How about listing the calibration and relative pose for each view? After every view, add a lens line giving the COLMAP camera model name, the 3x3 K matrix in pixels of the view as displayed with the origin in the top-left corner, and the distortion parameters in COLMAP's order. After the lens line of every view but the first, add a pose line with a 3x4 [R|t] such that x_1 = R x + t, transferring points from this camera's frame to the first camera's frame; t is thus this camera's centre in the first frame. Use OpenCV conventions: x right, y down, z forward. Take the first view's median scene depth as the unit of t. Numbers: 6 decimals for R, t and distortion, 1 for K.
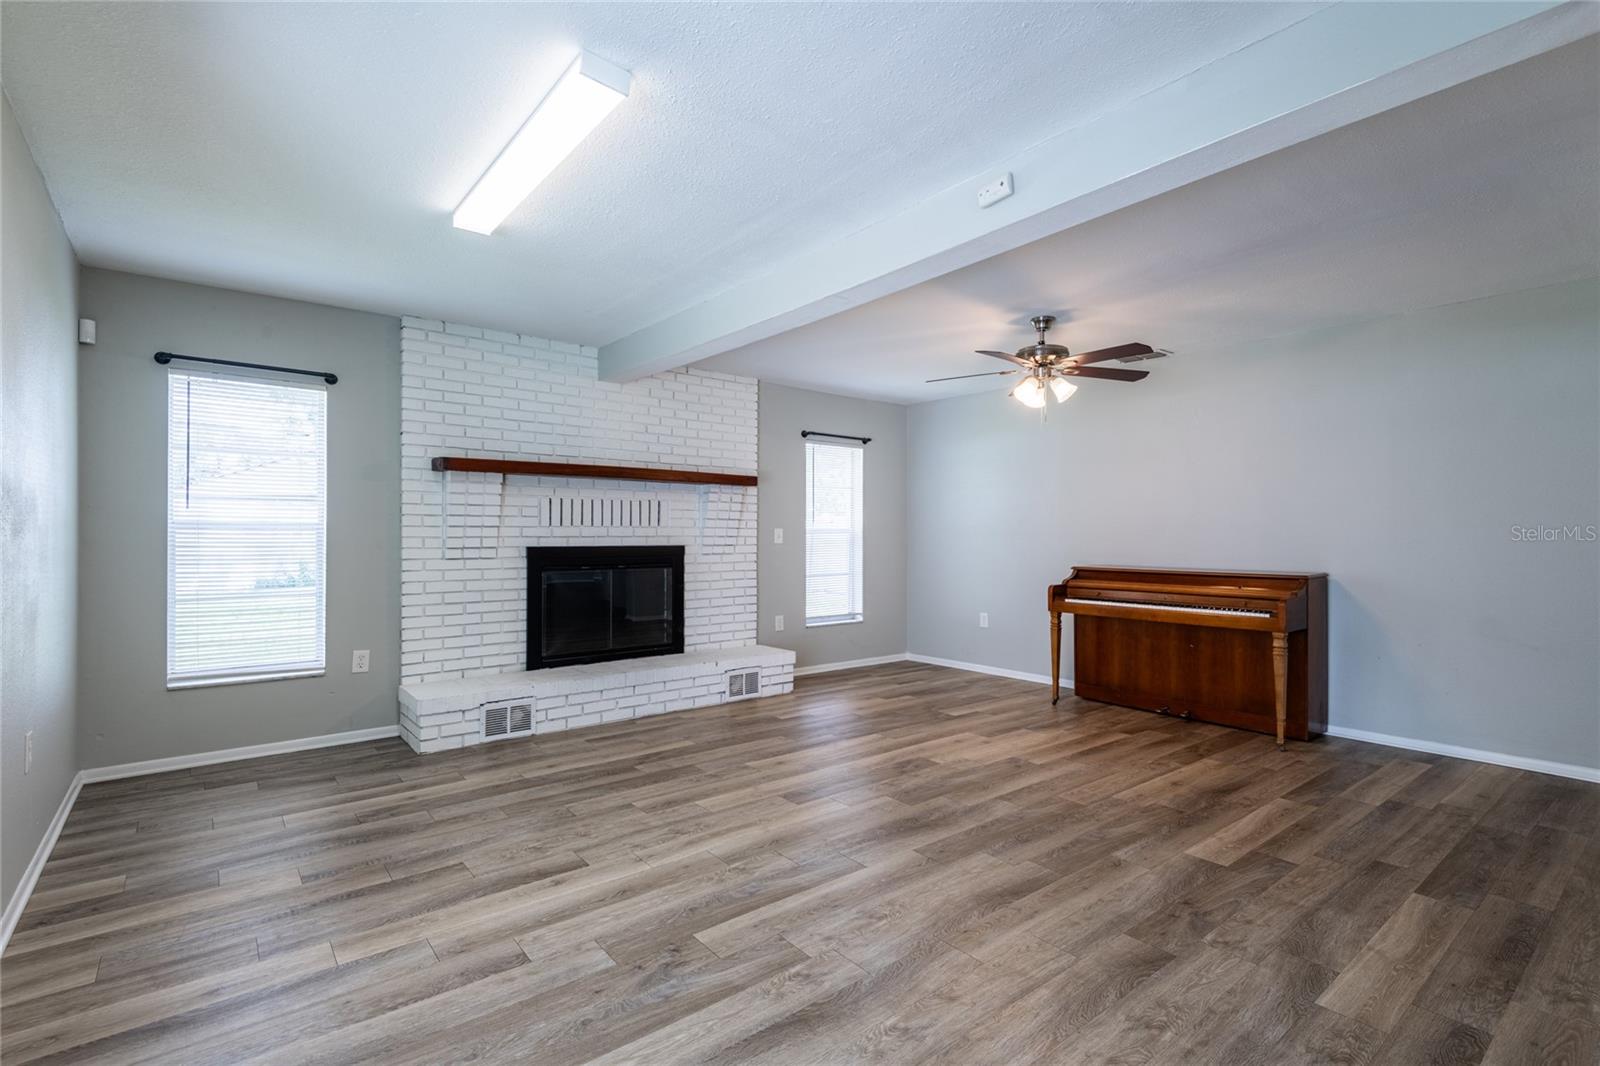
lens RADIAL K [[738.8, 0, 811.1], [0, 738.8, 528.1], [0, 0, 1]] dist [0.013556, -0.007759]
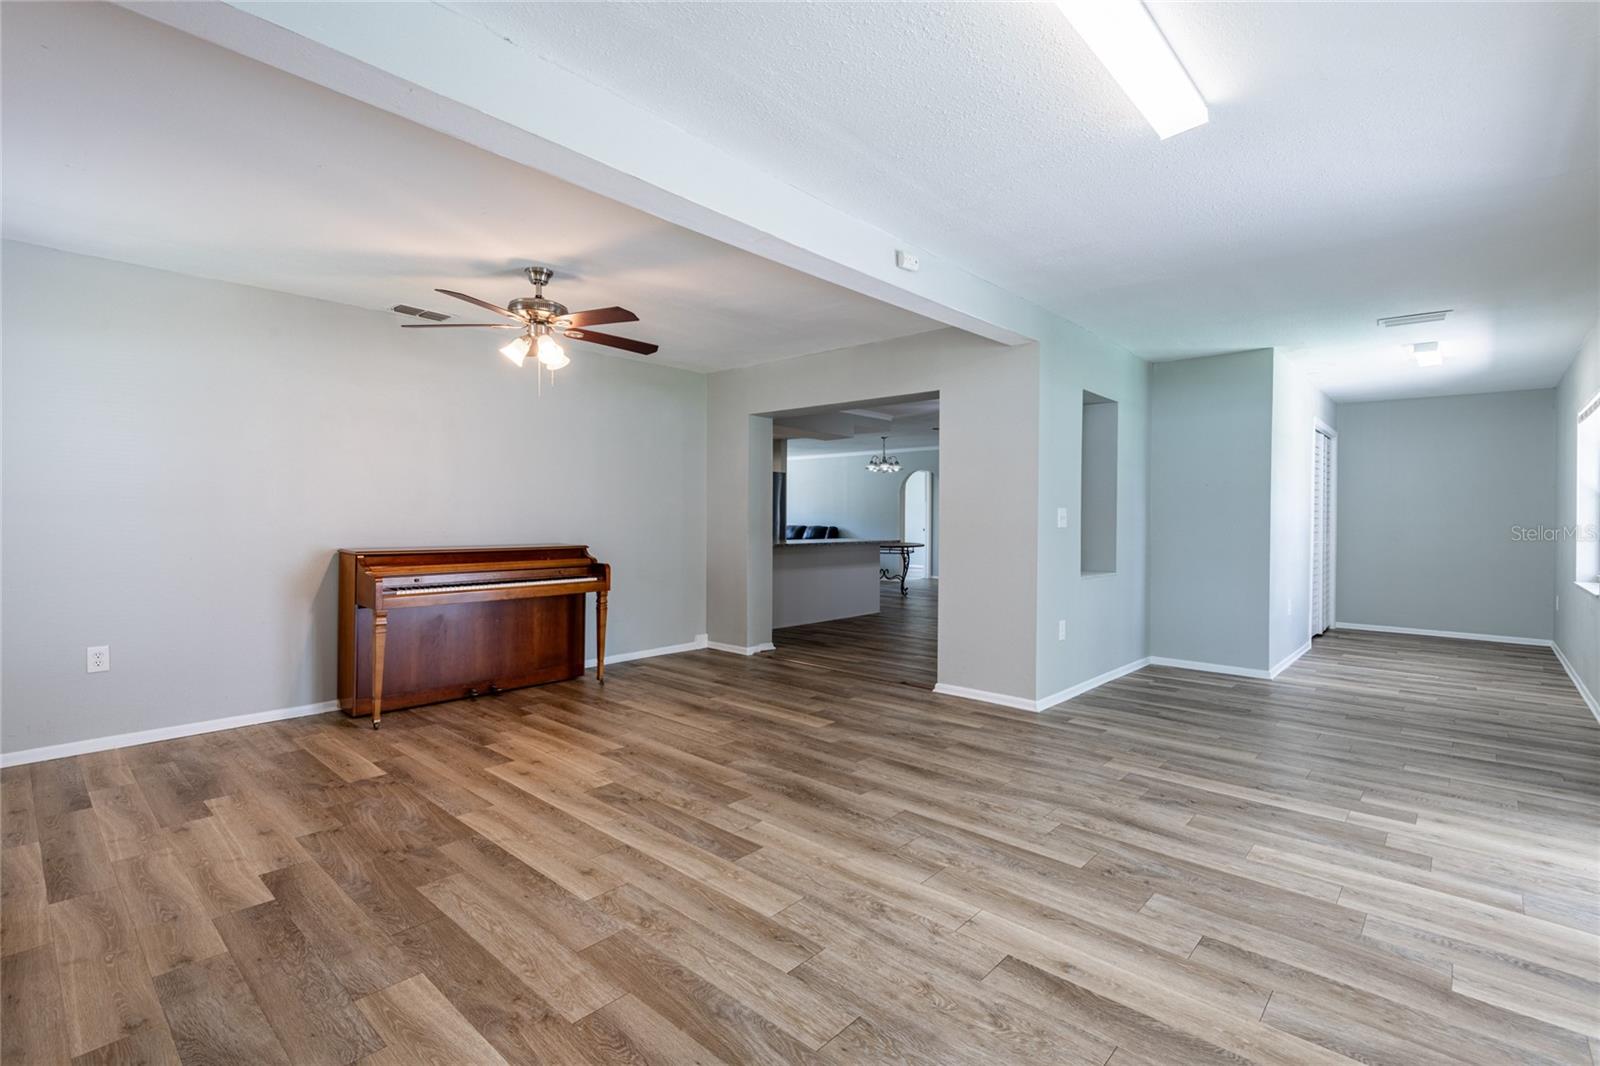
lens RADIAL K [[738.8, 0, 804.4], [0, 738.8, 526.6], [0, 0, 1]] dist [0.013556, -0.007759]
pose [[-0.142182, -0.023091, 0.989571, -0.984391], [-0.012508, 0.999690, 0.021530, 0.002281], [-0.989761, -0.009317, -0.142427, 1.283433]]
